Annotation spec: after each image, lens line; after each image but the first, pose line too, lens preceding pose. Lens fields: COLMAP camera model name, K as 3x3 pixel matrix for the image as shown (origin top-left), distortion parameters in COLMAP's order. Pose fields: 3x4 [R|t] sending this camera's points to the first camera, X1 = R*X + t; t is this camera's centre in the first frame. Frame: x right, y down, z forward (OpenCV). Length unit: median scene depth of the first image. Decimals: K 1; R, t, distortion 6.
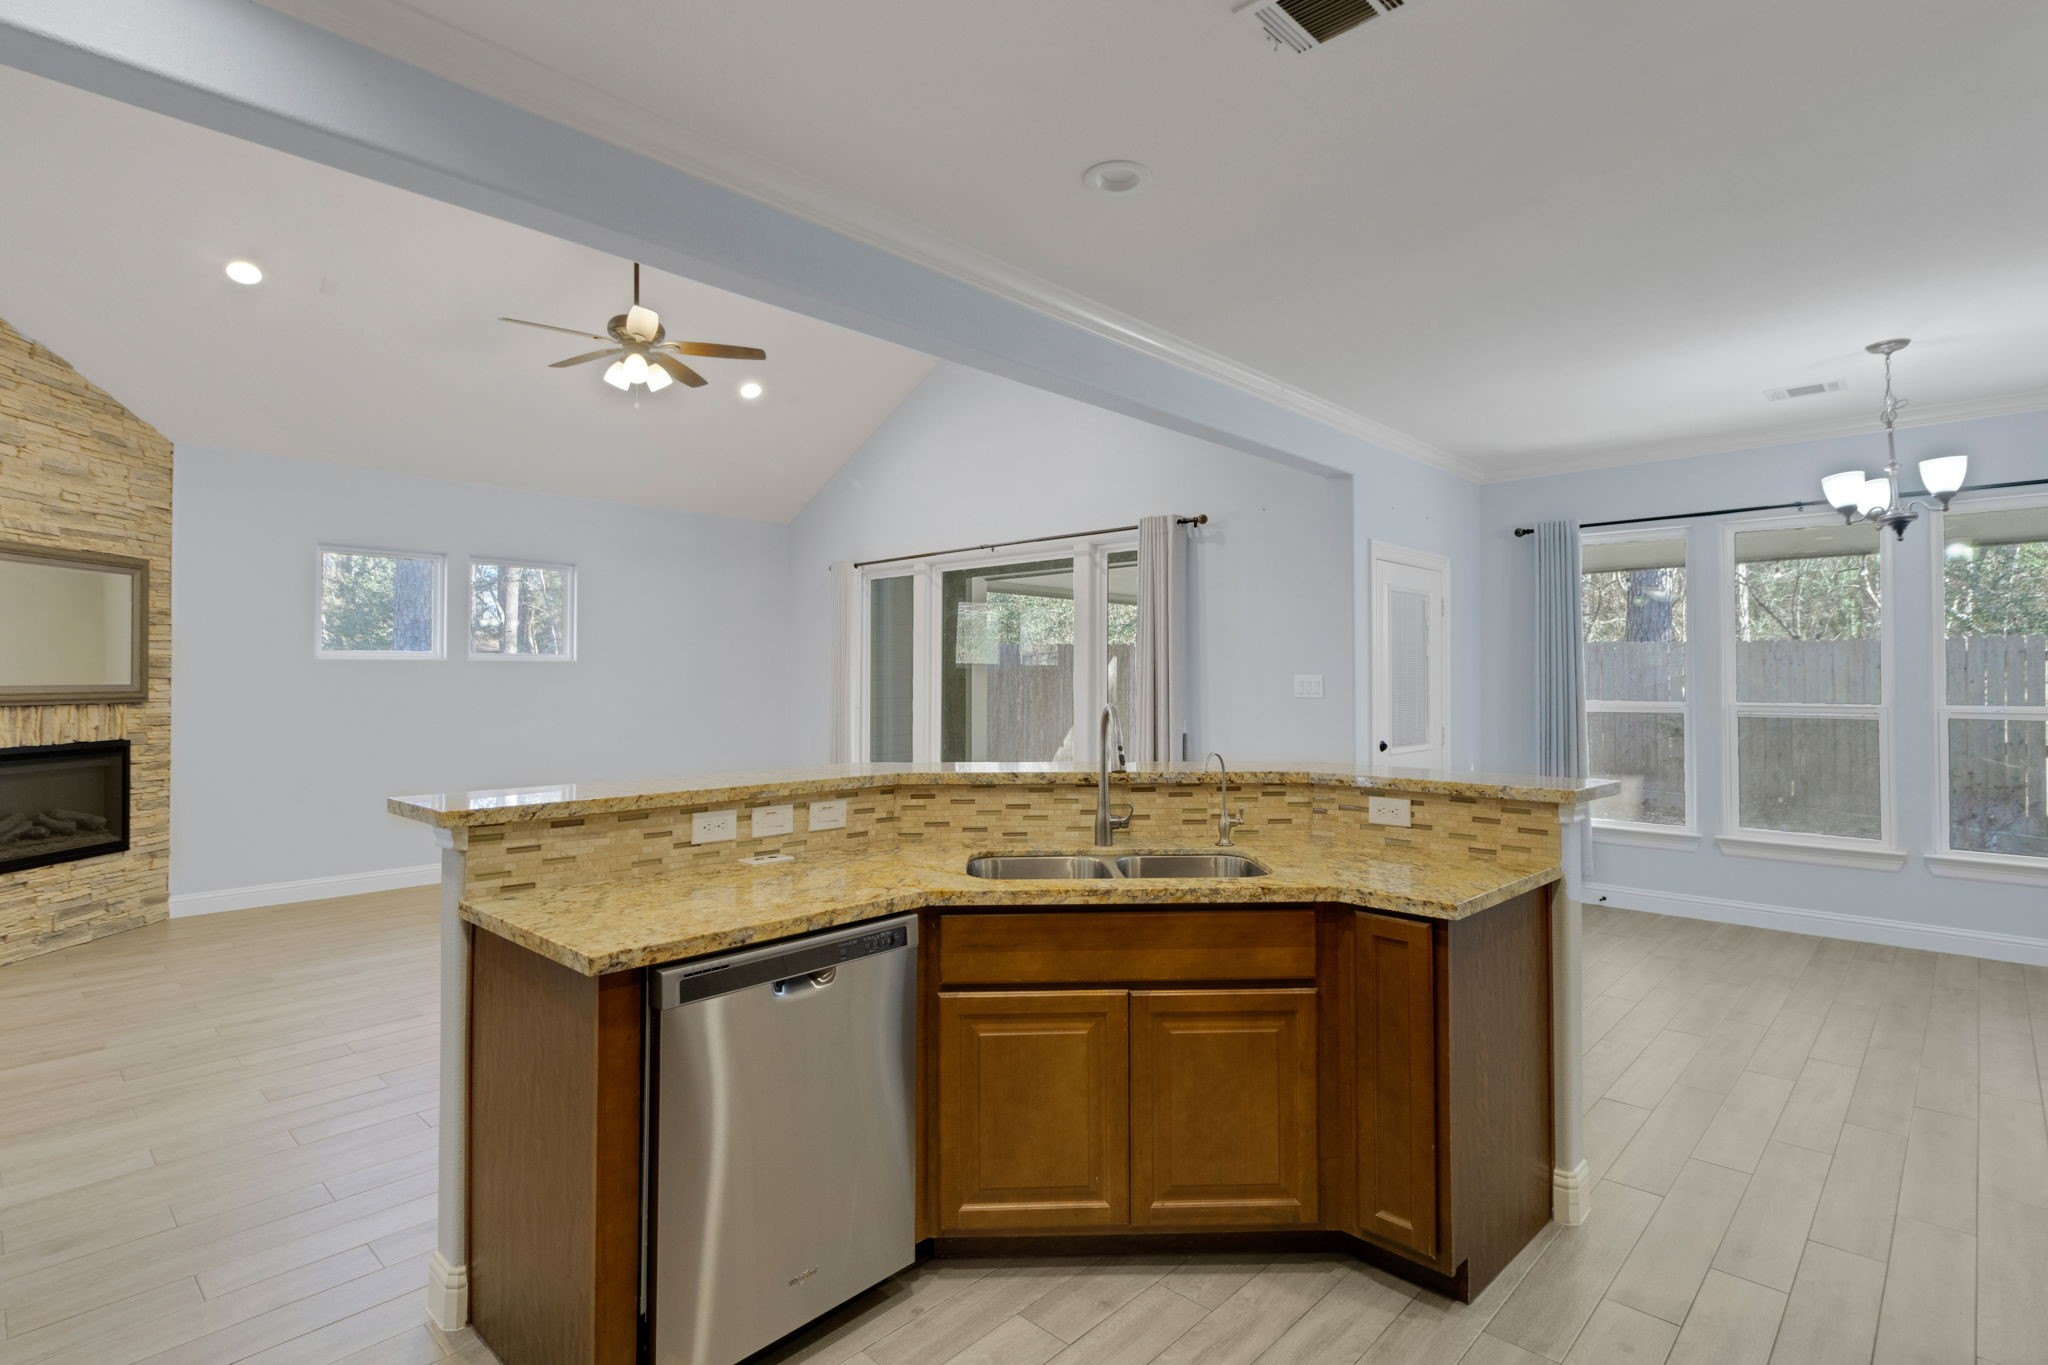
lens RADIAL K [[982.7, 0, 1056.3], [0, 982.7, 666.9], [0, 0, 1]] dist [0.007321, -0.001539]
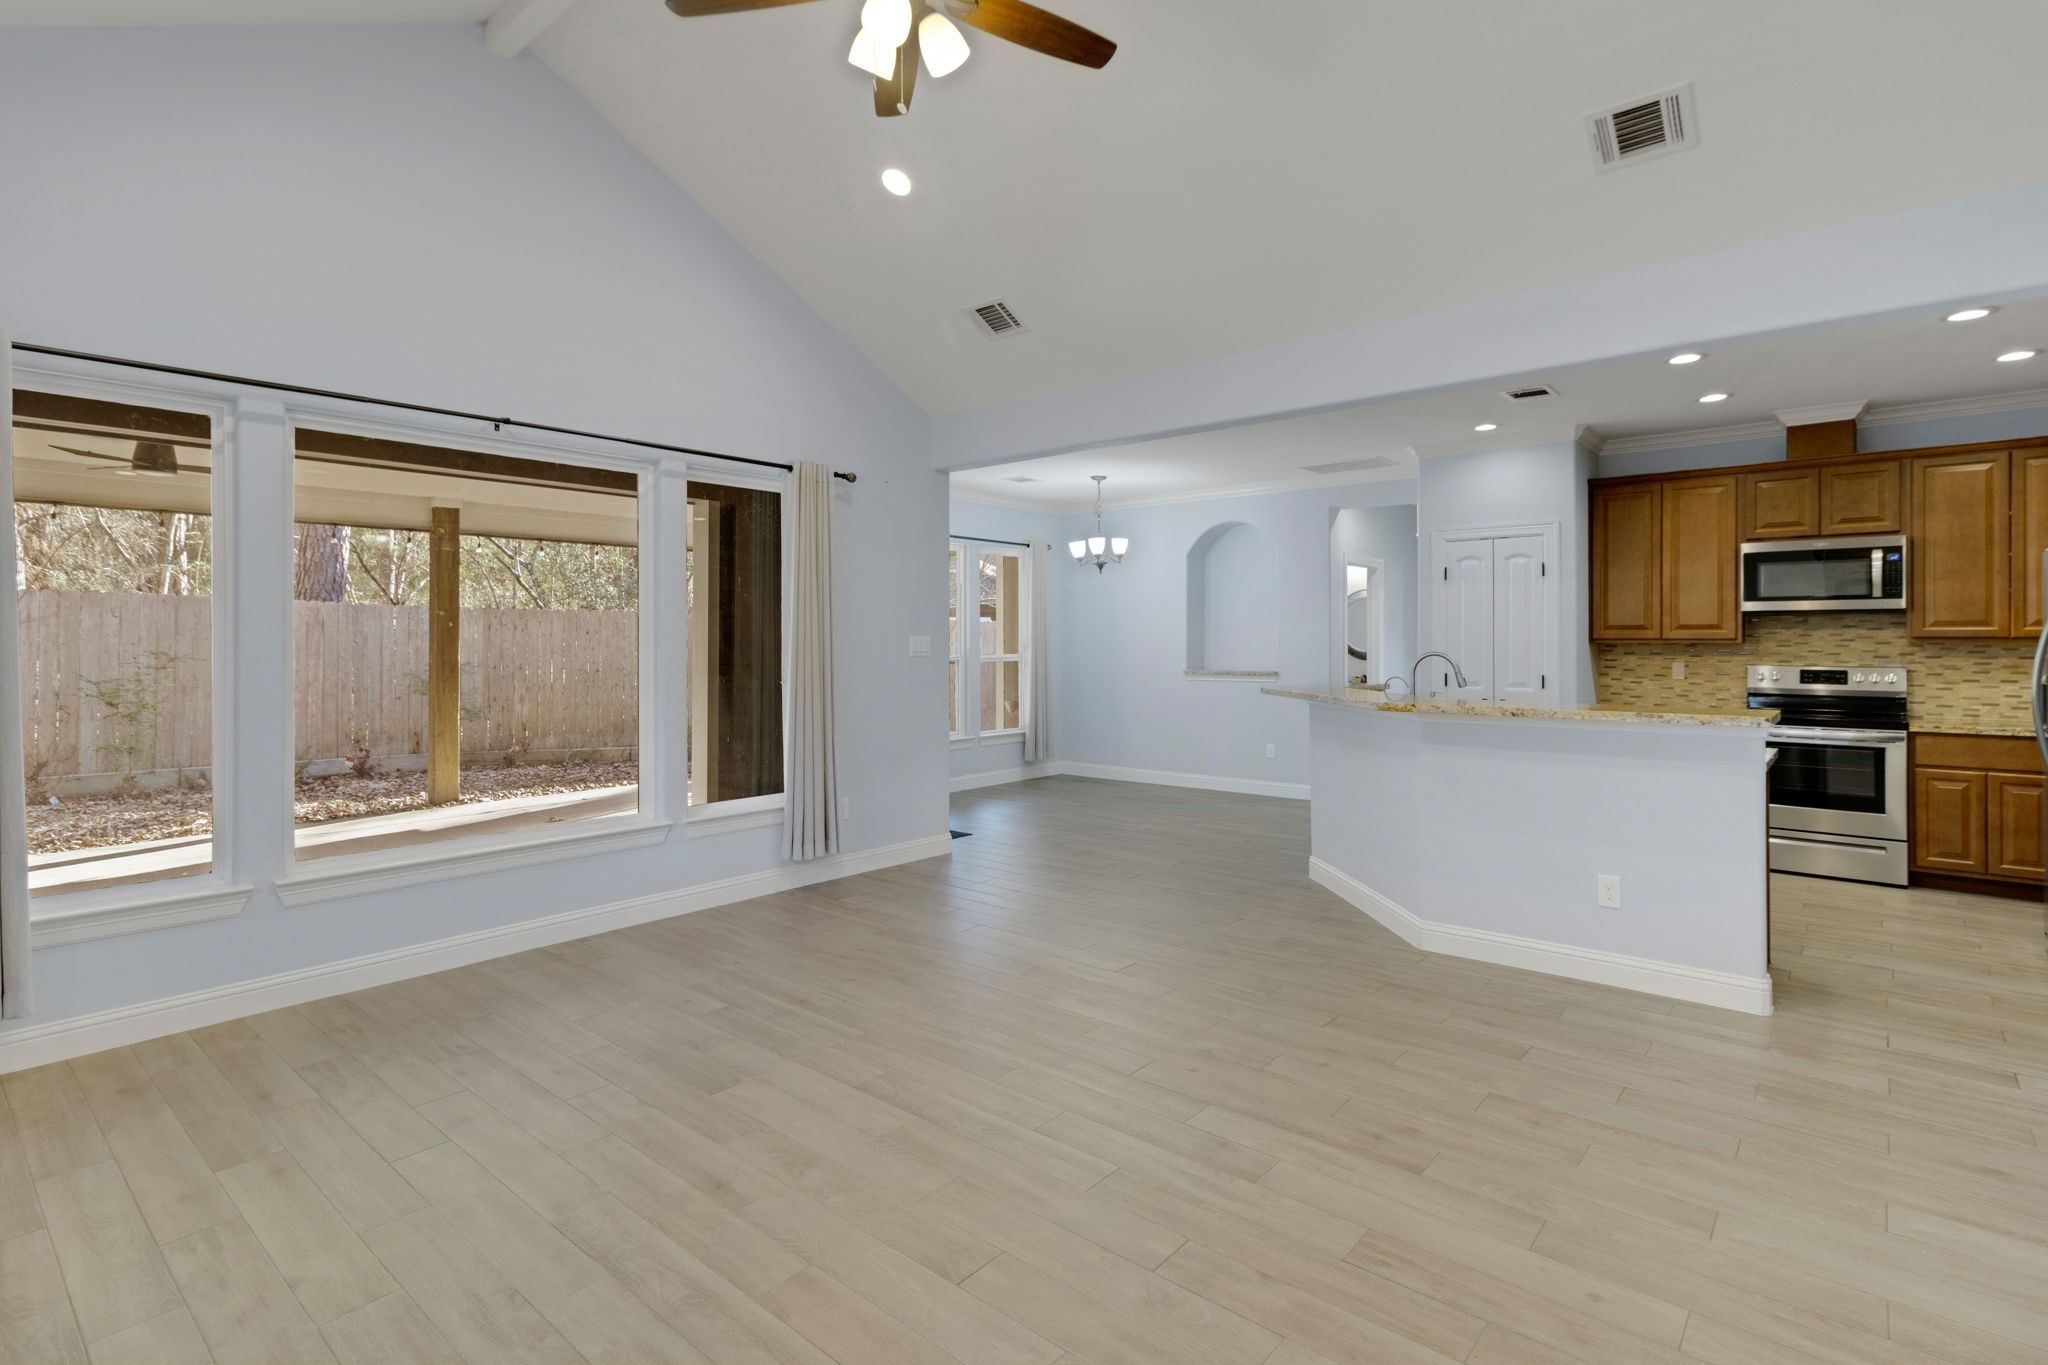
lens RADIAL K [[982.7, 0, 1043.0], [0, 982.7, 636.7], [0, 0, 1]] dist [0.007321, -0.001539]
pose [[-0.036845, 0.007455, 0.999293, -0.907681], [-0.011860, 0.999898, -0.007897, 0.015873], [-0.999251, -0.012143, -0.036752, 0.910888]]
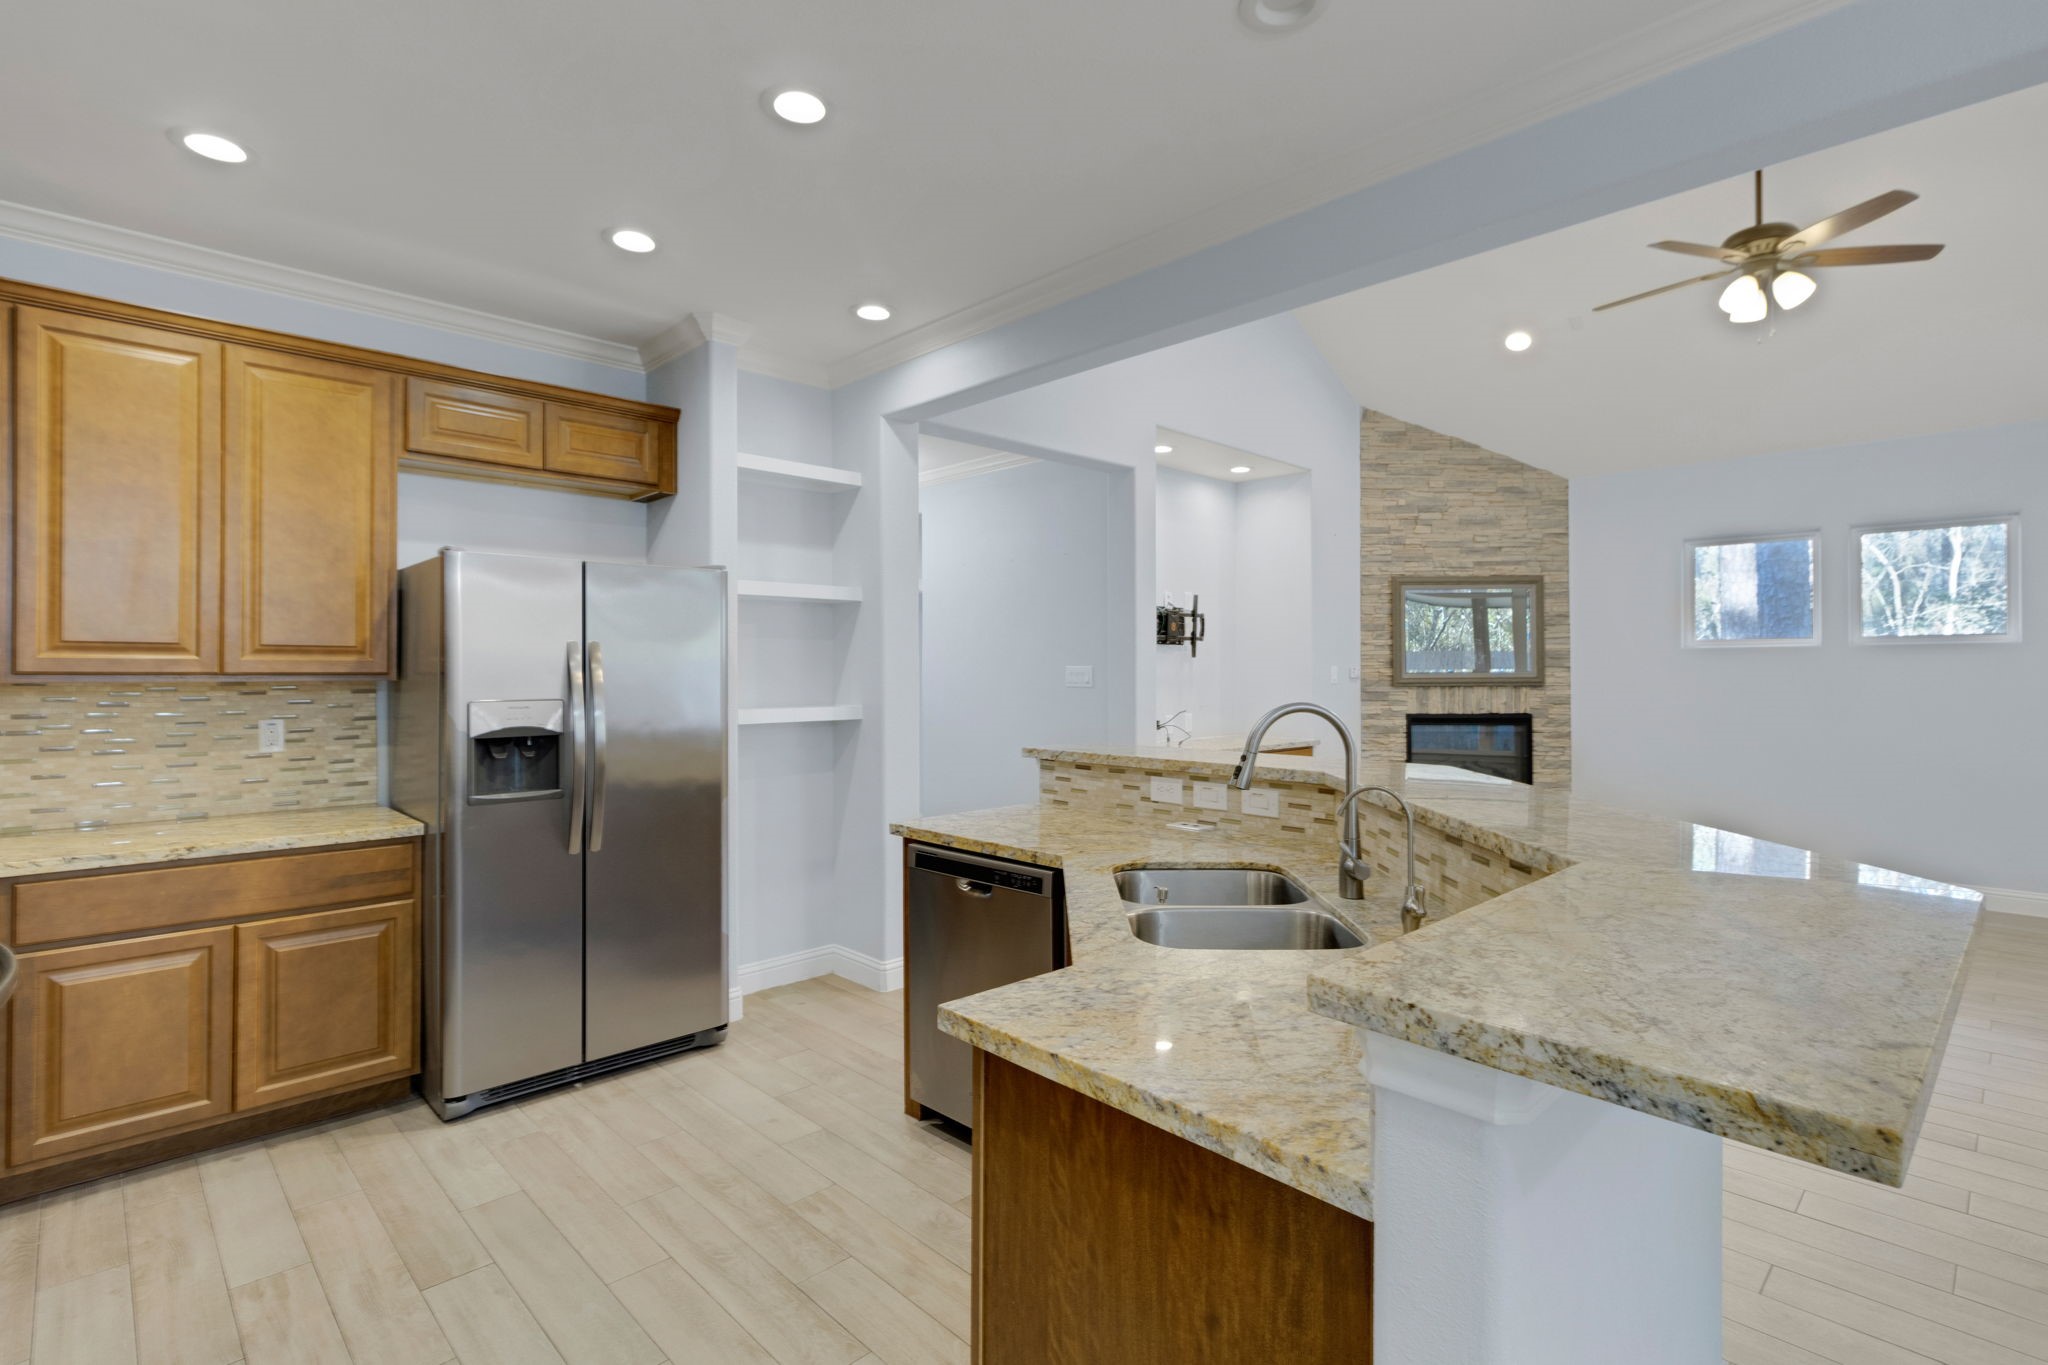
lens RADIAL K [[982.7, 0, 1039.9], [0, 982.7, 665.9], [0, 0, 1]] dist [0.007321, -0.001539]
pose [[-0.052931, -0.003960, -0.998590, 0.415159], [0.017695, 0.999831, -0.004903, 0.004768], [0.998441, -0.017930, -0.052852, 0.424161]]
